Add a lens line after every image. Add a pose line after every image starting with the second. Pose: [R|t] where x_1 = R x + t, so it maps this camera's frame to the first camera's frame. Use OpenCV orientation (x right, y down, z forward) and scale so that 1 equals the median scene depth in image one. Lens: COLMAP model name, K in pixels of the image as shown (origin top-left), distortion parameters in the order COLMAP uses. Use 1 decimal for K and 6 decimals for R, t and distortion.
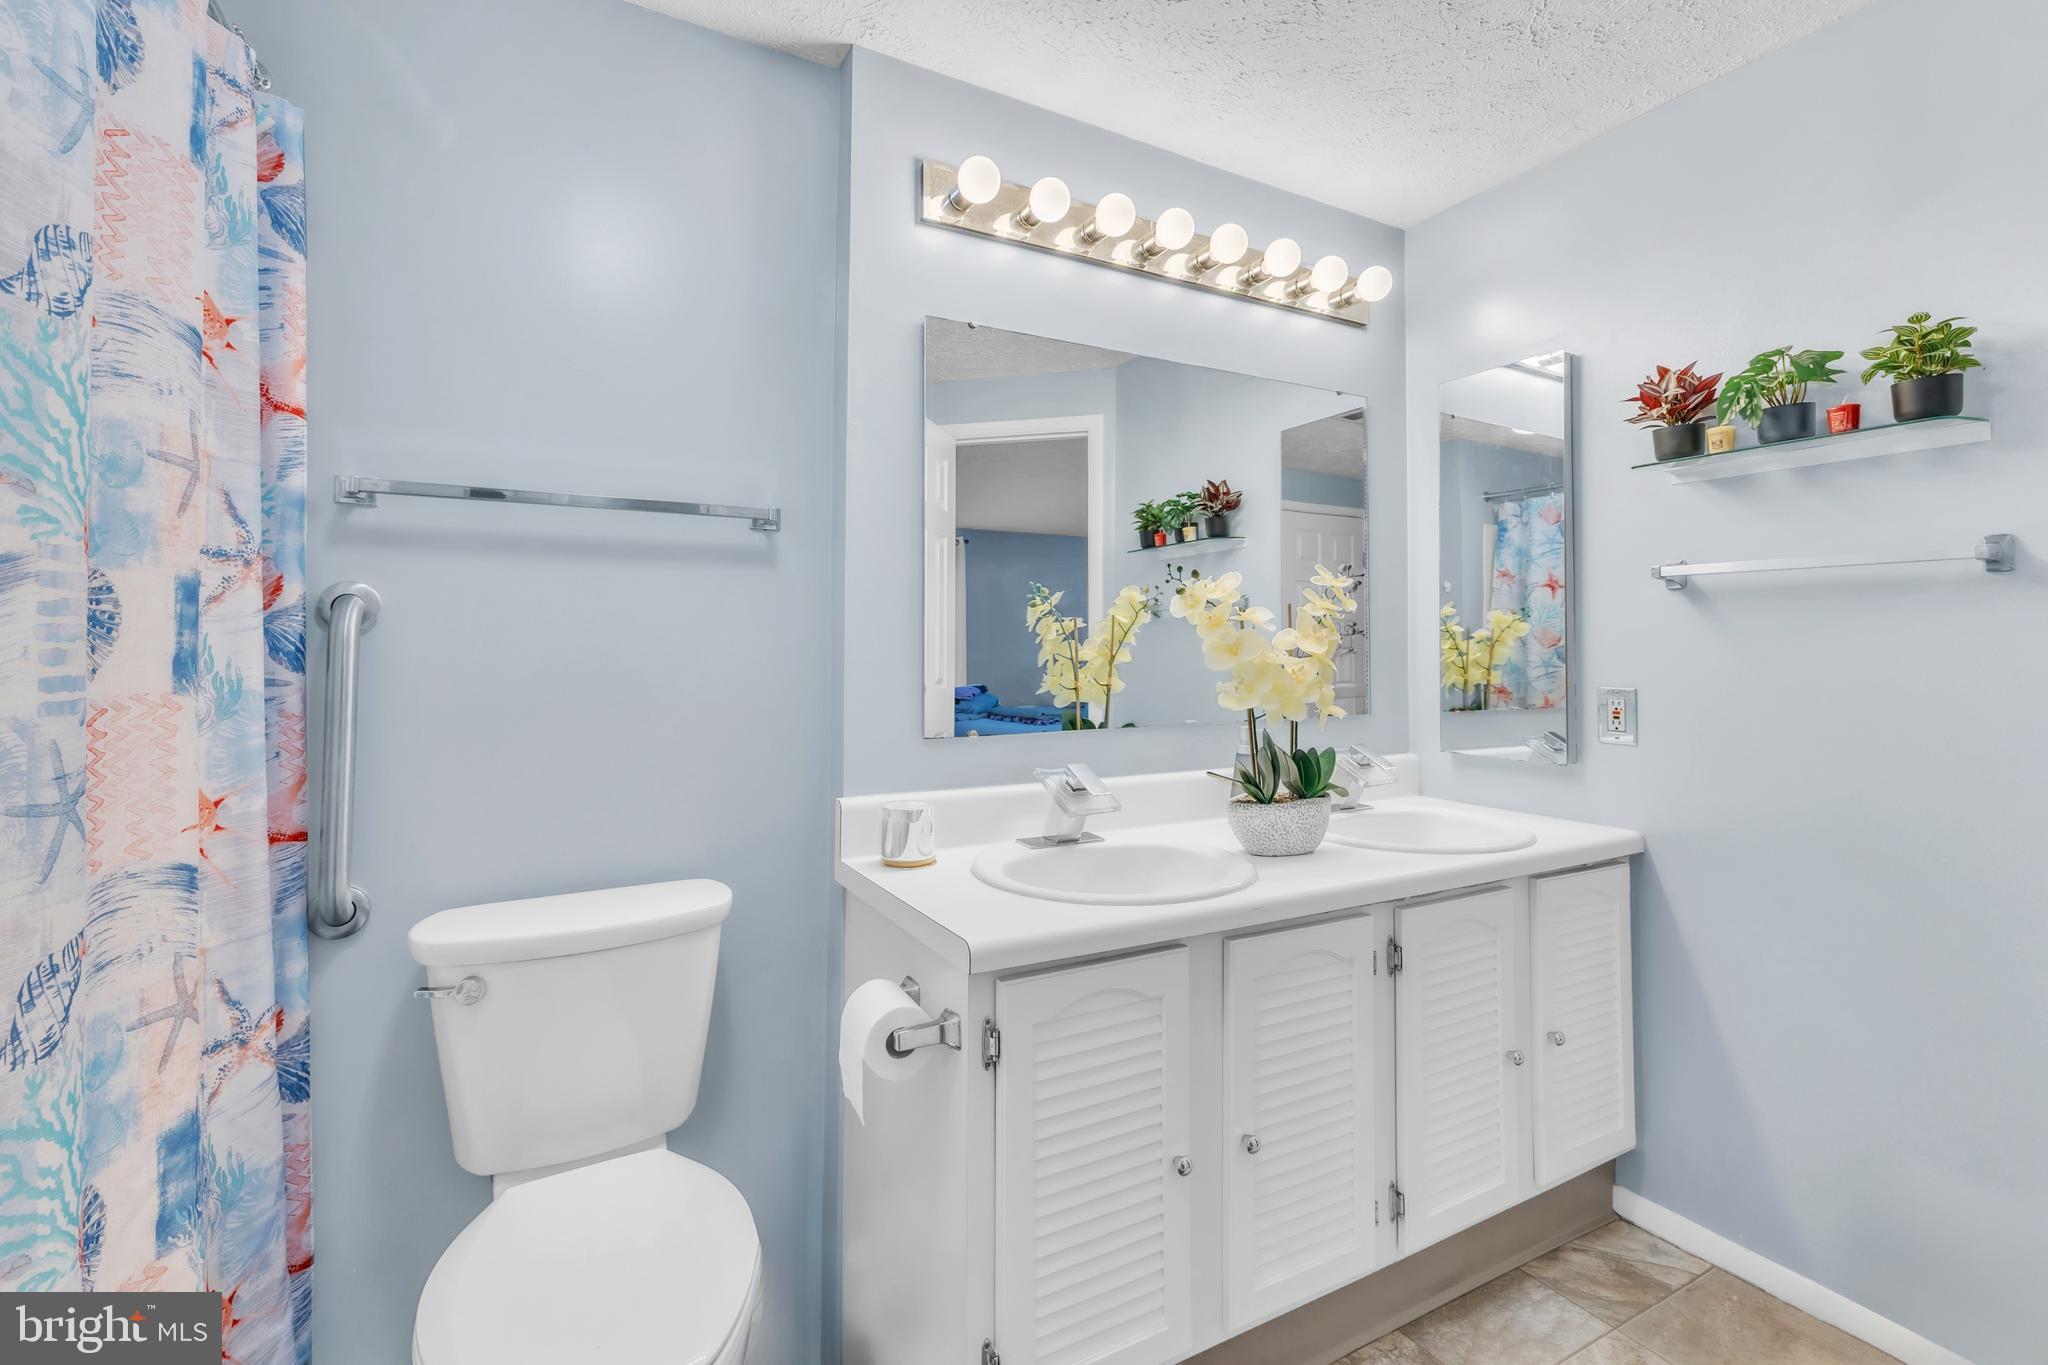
lens RADIAL K [[903.4, 0, 1020.4], [0, 903.4, 620.3], [0, 0, 1]] dist [0.019529, -0.007905]
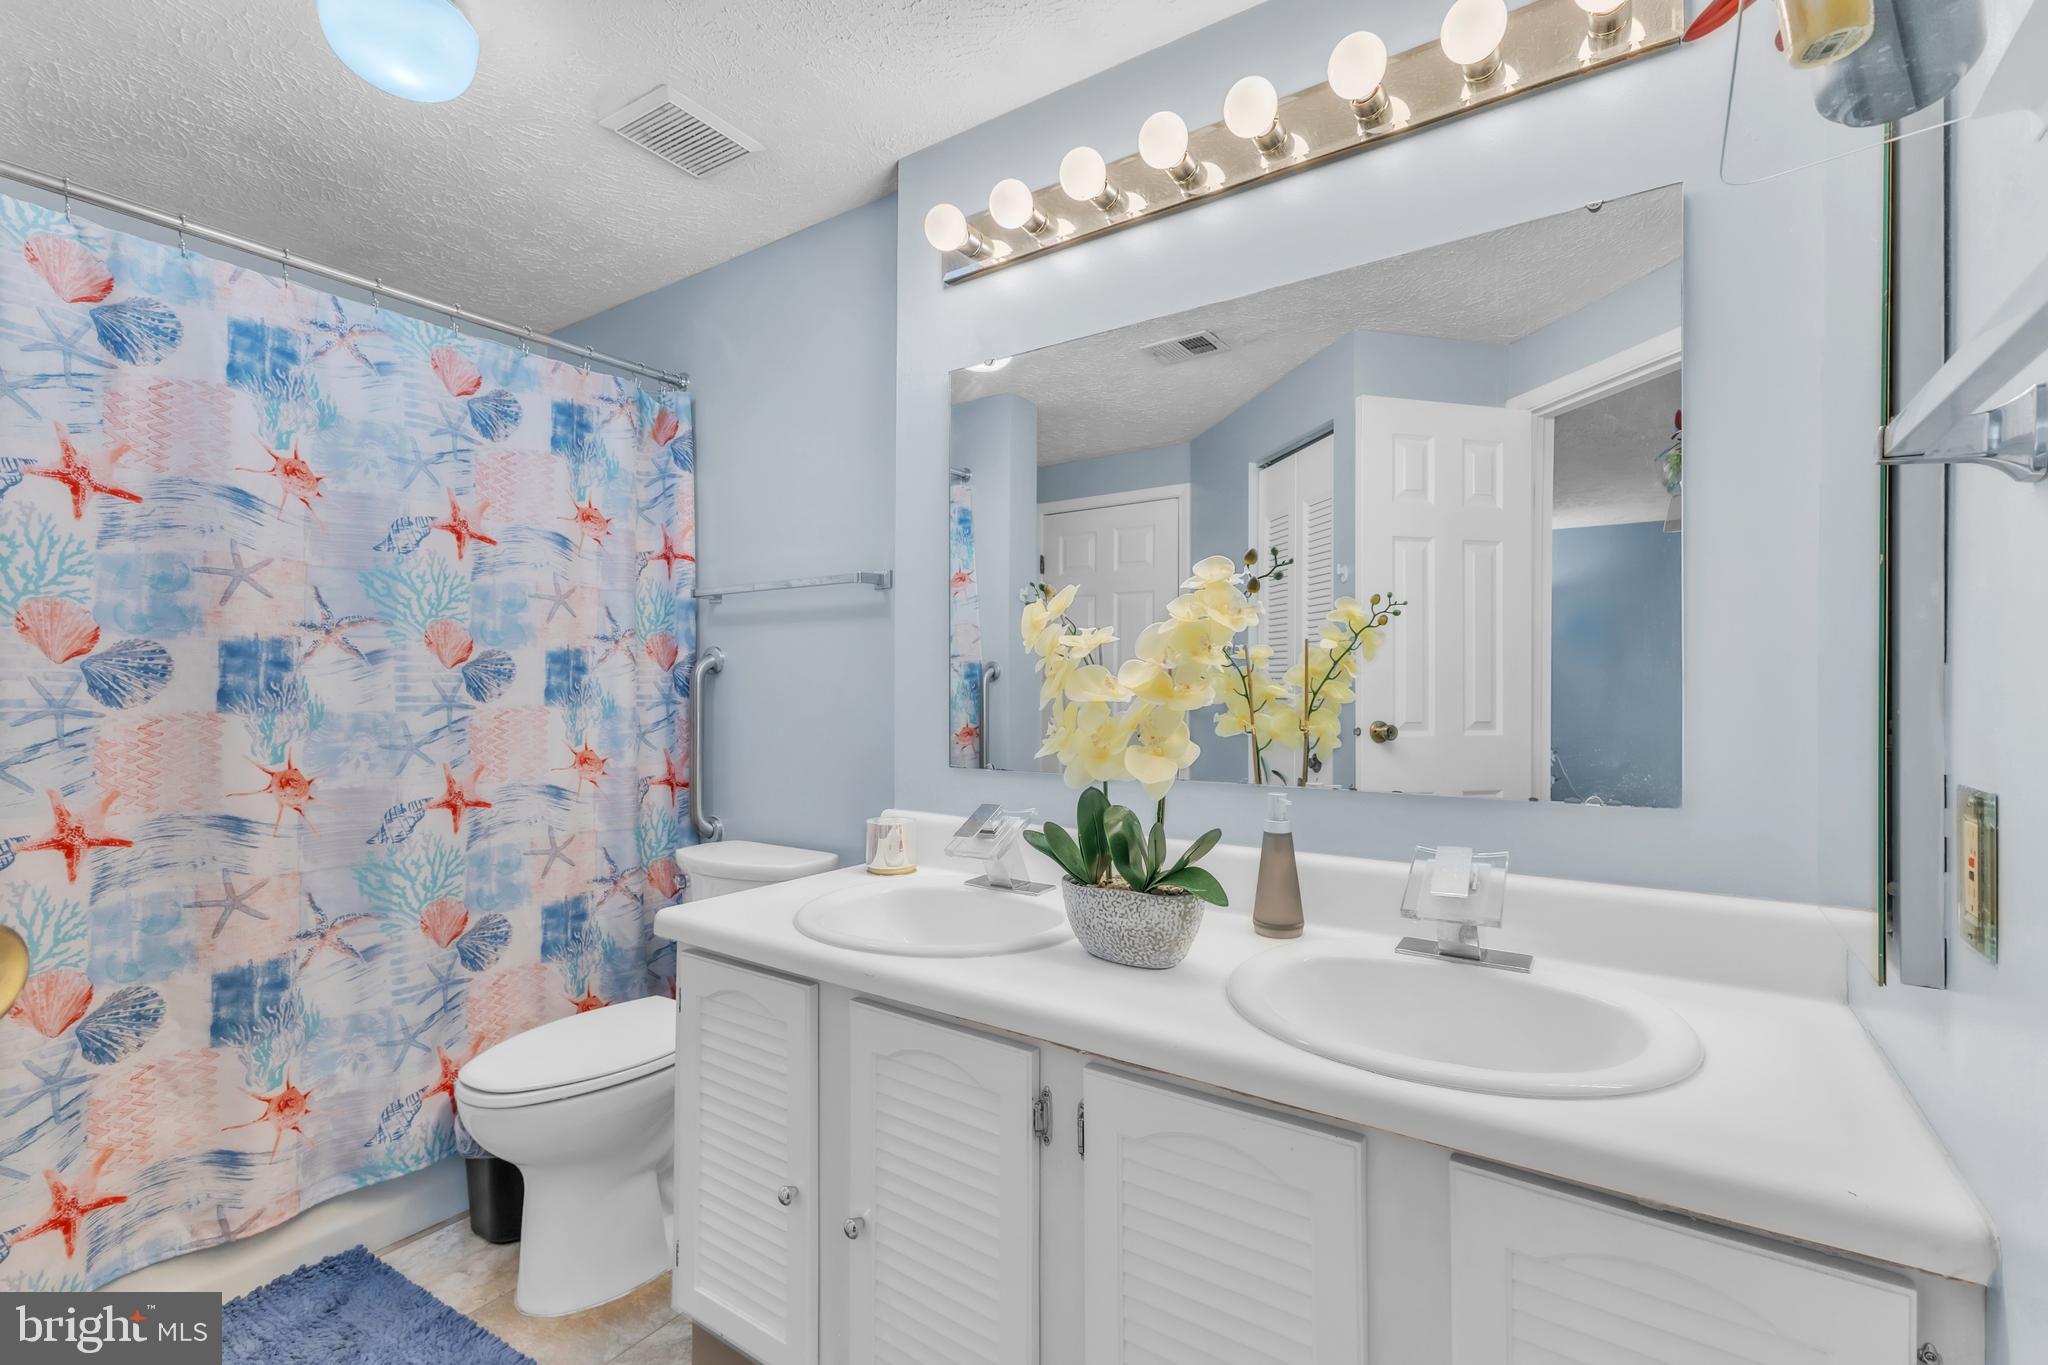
lens RADIAL K [[881.3, 0, 1022.5], [0, 881.3, 678.2], [0, 0, 1]] dist [0.019968, -0.007155]
pose [[0.496773, -0.006697, -0.867855, 1.450514], [0.029254, 0.999531, 0.009032, 0.029687], [0.867387, -0.029875, 0.496736, 0.941375]]
